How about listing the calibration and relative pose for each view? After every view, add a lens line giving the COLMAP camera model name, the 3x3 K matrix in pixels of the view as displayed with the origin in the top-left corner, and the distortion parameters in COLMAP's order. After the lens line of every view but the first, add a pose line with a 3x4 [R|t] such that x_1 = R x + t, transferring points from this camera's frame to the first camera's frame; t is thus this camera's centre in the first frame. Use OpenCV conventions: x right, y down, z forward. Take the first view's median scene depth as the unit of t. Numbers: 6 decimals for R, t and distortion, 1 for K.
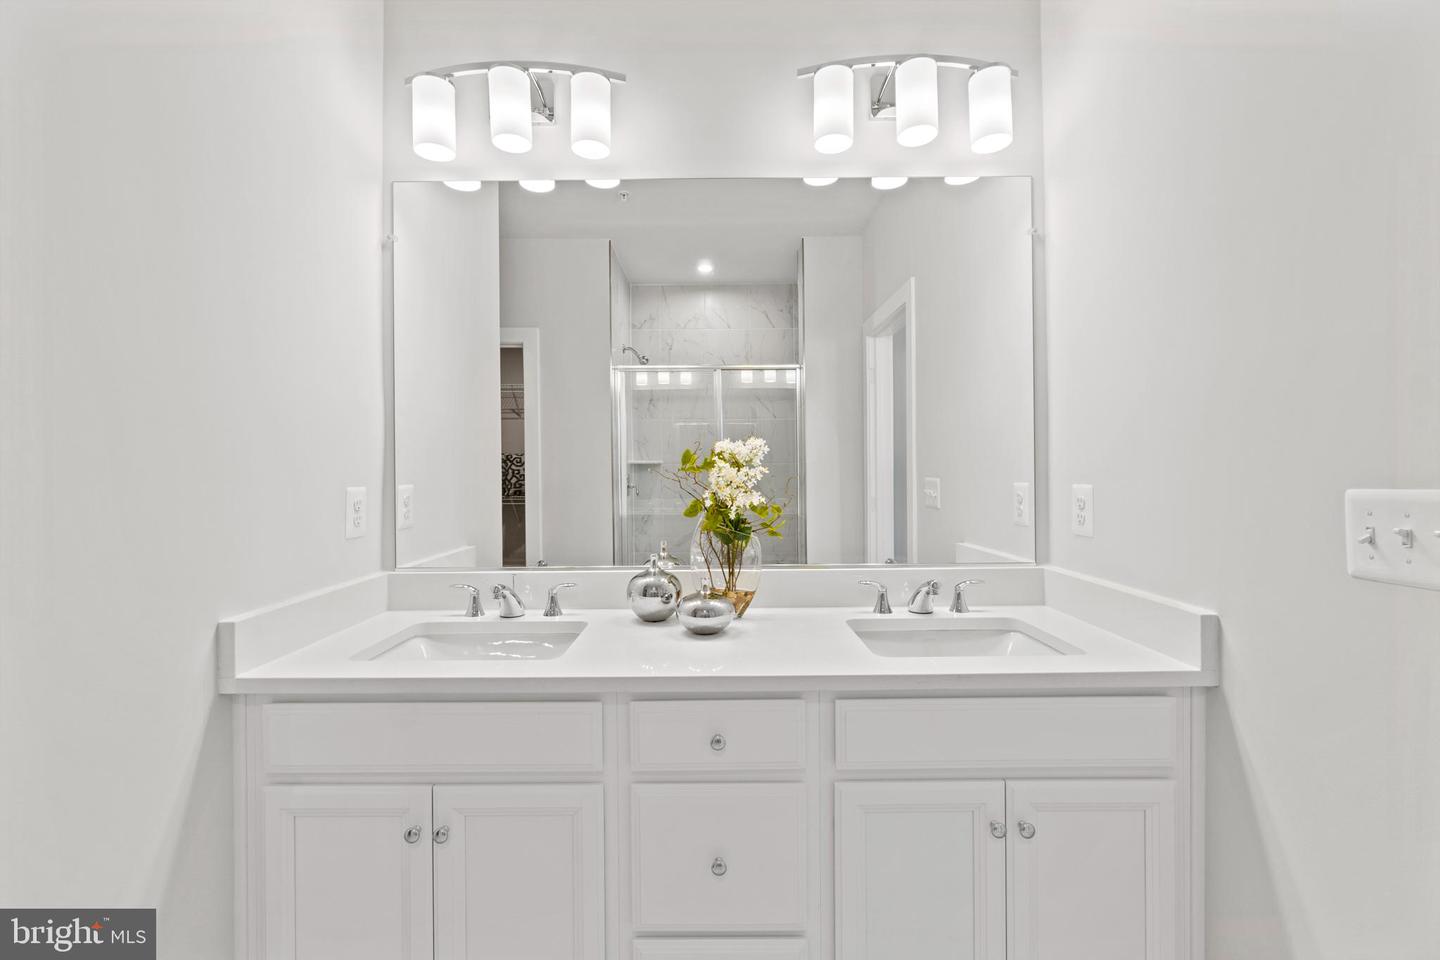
lens RADIAL K [[614.3, 0, 719.5], [0, 614.3, 471.4], [0, 0, 1]] dist [-0.008414, 0.000569]
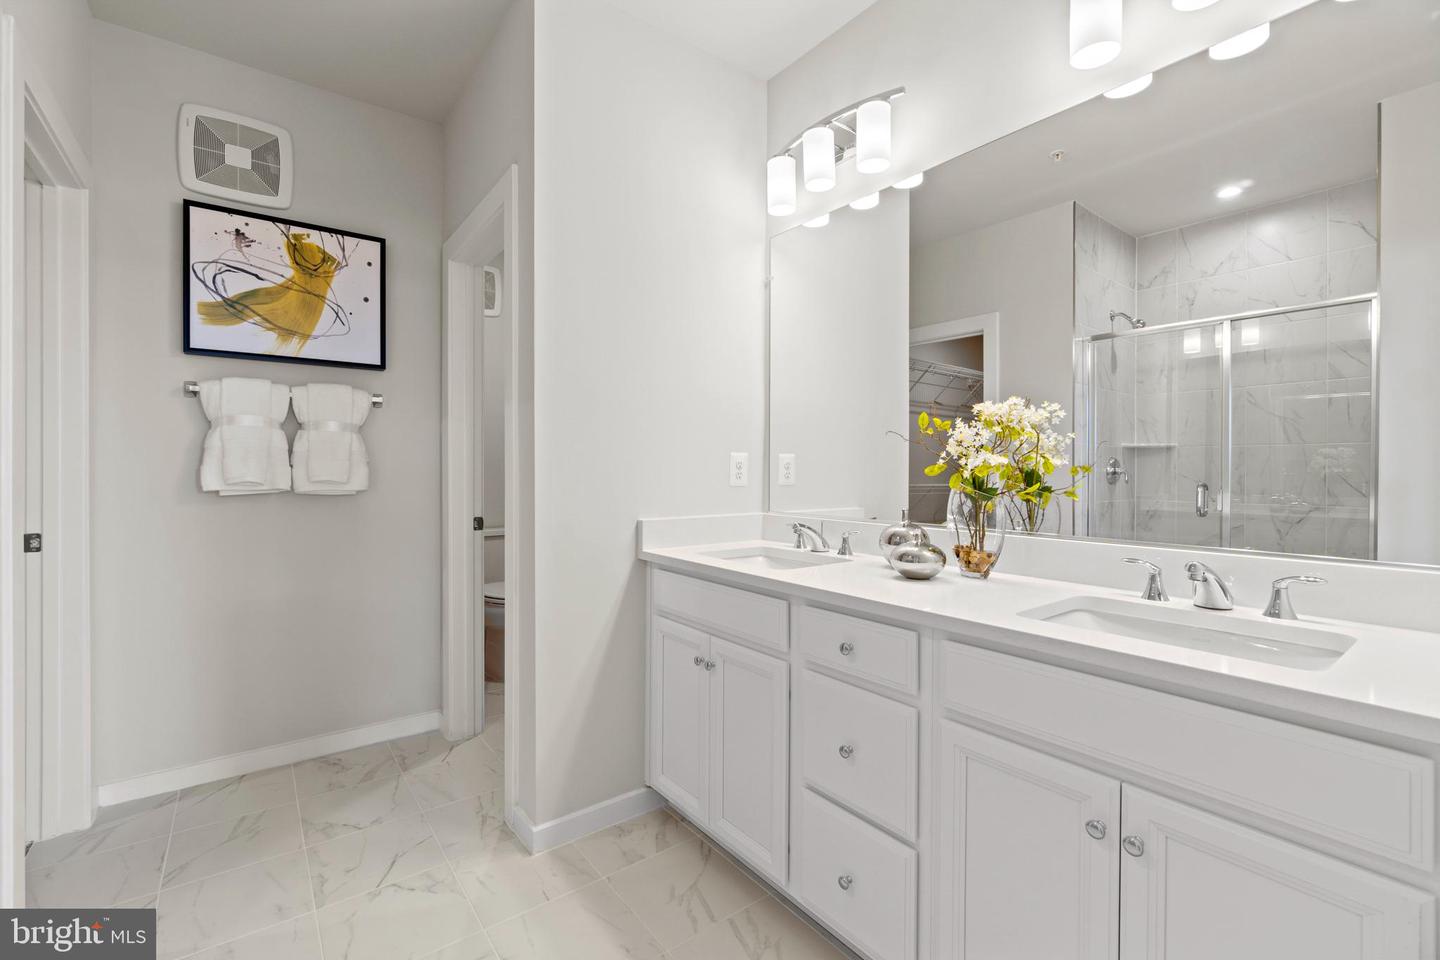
lens RADIAL K [[614.3, 0, 718.2], [0, 614.3, 476.3], [0, 0, 1]] dist [-0.008414, 0.000569]
pose [[0.605723, 0.017394, -0.795485, 0.563441], [-0.008406, 0.999845, 0.015462, 0.059411], [0.795631, -0.002679, 0.605776, 0.045666]]
